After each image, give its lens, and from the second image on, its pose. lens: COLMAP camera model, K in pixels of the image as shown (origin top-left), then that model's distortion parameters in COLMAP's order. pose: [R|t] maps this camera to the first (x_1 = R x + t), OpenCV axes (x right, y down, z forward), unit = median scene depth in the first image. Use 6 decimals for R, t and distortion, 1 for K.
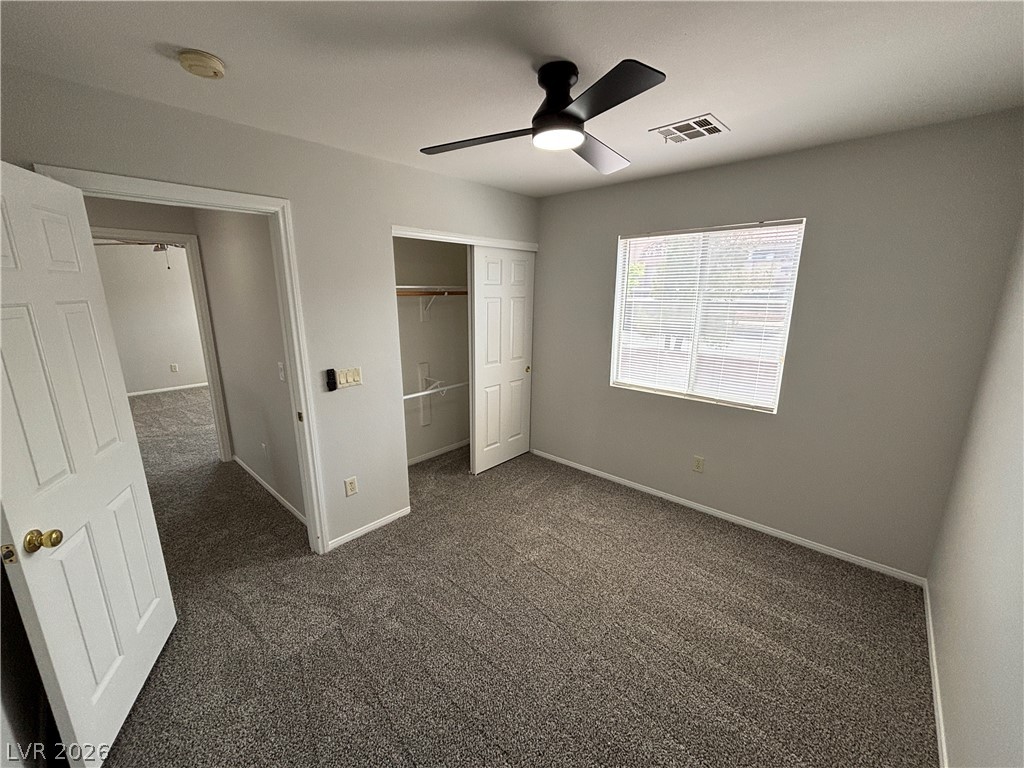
lens RADIAL K [[413.7, 0, 512.7], [0, 413.7, 384.9], [0, 0, 1]] dist [-0.000773, 0.000721]
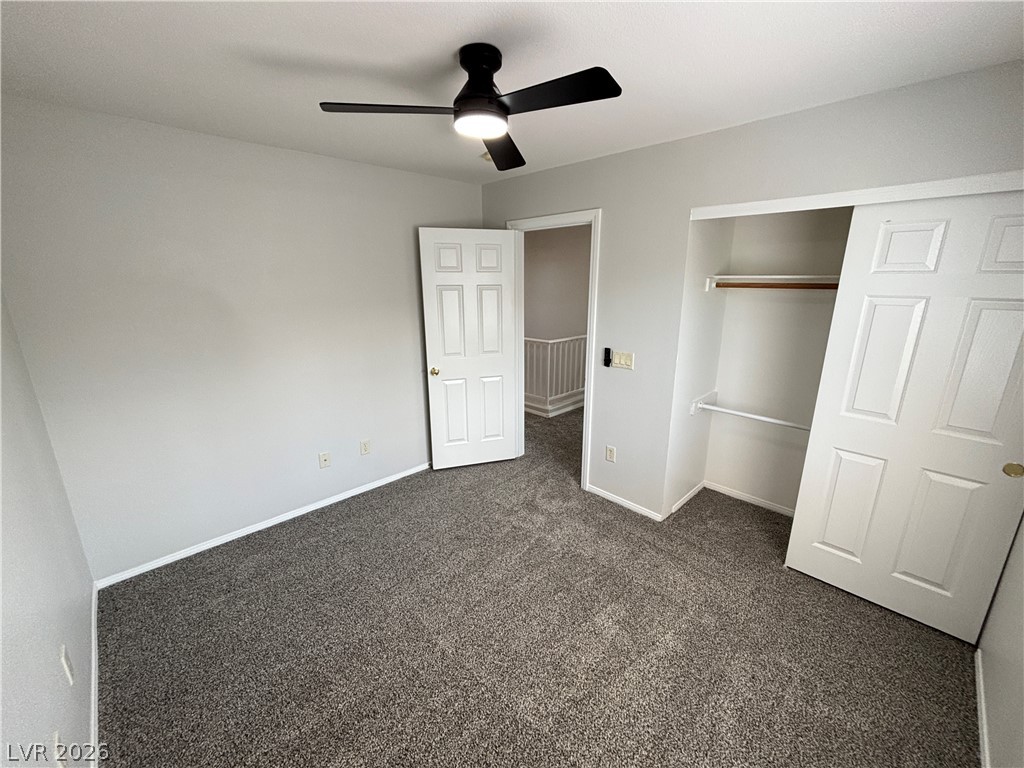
lens RADIAL K [[413.7, 0, 513.4], [0, 413.7, 385.9], [0, 0, 1]] dist [-0.000773, 0.000721]
pose [[-0.064694, 0.259423, -0.963595, 0.695227], [-0.220972, 0.937922, 0.267347, -0.180224], [0.973132, 0.230223, -0.003353, 0.719870]]
